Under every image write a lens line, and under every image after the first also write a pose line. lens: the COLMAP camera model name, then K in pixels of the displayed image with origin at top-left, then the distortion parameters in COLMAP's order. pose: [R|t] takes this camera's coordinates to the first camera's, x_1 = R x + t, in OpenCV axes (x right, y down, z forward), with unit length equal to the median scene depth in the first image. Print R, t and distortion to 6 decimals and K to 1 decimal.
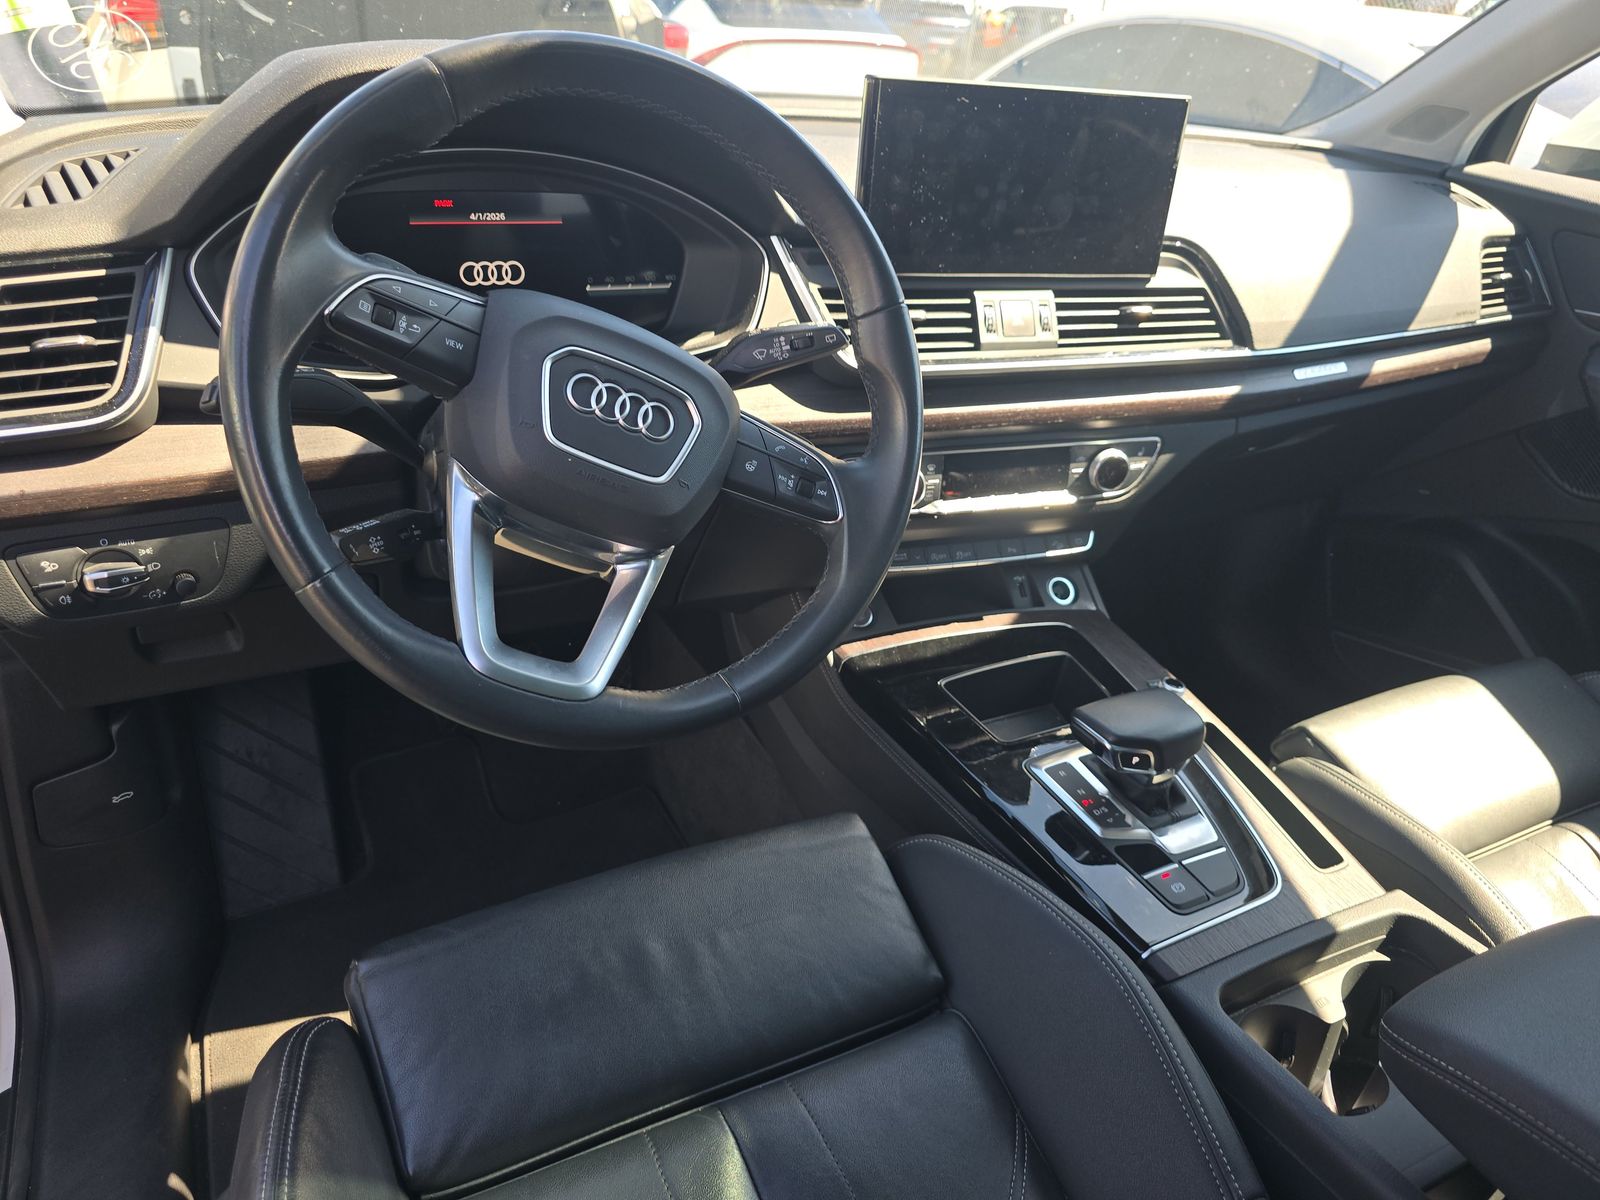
lens RADIAL K [[1156.6, 0, 787.7], [0, 1156.6, 578.2], [0, 0, 1]] dist [0.073144, -0.098473]
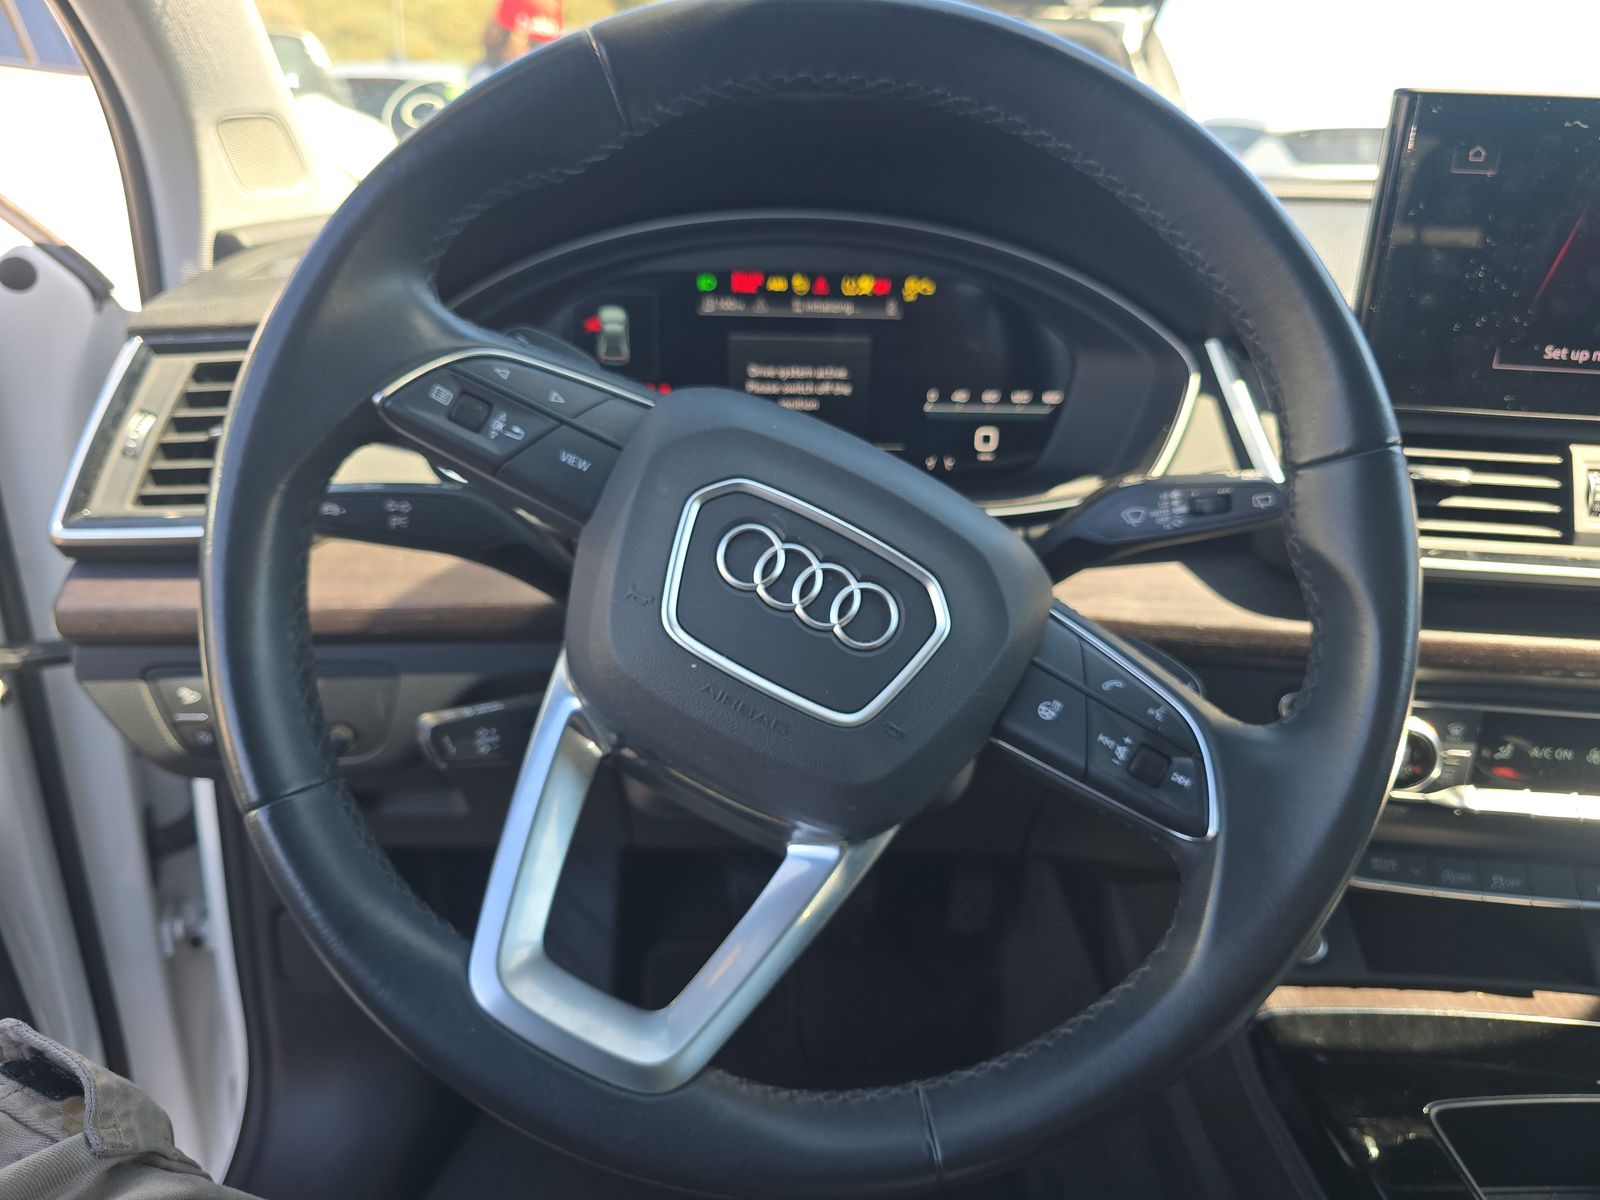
lens RADIAL K [[1156.6, 0, 787.7], [0, 1156.6, 578.2], [0, 0, 1]] dist [0.073144, -0.098473]
pose [[0.899558, 0.111073, -0.422443, 0.069055], [-0.160561, 0.983504, -0.083309, -0.075438], [0.406221, 0.142770, 0.902553, 0.351541]]
